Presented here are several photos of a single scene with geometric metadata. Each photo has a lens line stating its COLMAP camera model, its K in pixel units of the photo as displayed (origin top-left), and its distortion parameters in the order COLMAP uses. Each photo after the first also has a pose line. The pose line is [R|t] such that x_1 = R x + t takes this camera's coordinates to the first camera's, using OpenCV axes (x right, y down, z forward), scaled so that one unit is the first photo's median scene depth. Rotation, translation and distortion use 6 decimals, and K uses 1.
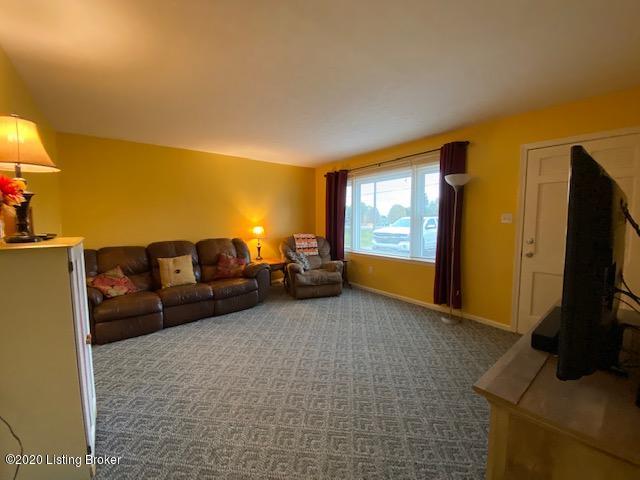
lens RADIAL K [[260.8, 0, 318.1], [0, 260.8, 241.0], [0, 0, 1]] dist [0.026485, -0.024867]
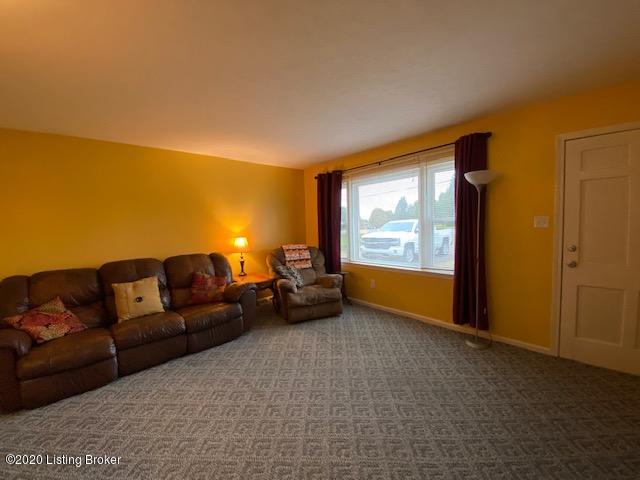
lens RADIAL K [[260.8, 0, 318.1], [0, 260.8, 241.0], [0, 0, 1]] dist [0.026485, -0.024867]
pose [[0.997121, -0.030993, 0.069198, -0.048025], [0.032330, 0.999310, -0.018280, -0.026675], [-0.068583, 0.020465, 0.997435, 0.173701]]
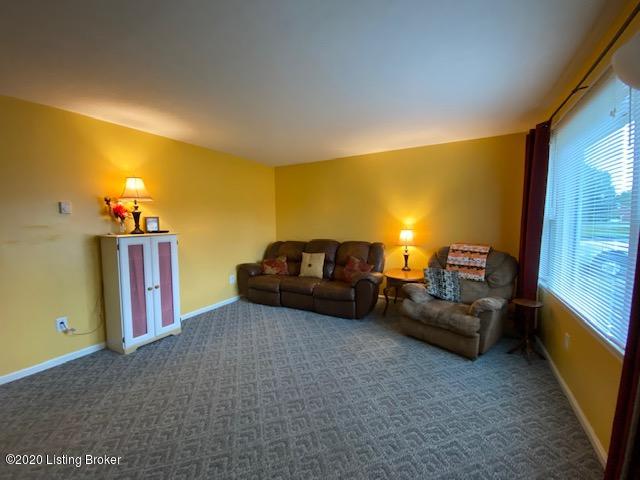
lens RADIAL K [[260.8, 0, 318.1], [0, 260.8, 241.0], [0, 0, 1]] dist [0.026485, -0.024867]
pose [[0.390734, 0.080451, -0.916981, 0.540158], [-0.075351, 0.995626, 0.055244, -0.059415], [0.917414, 0.047510, 0.395087, 0.563475]]
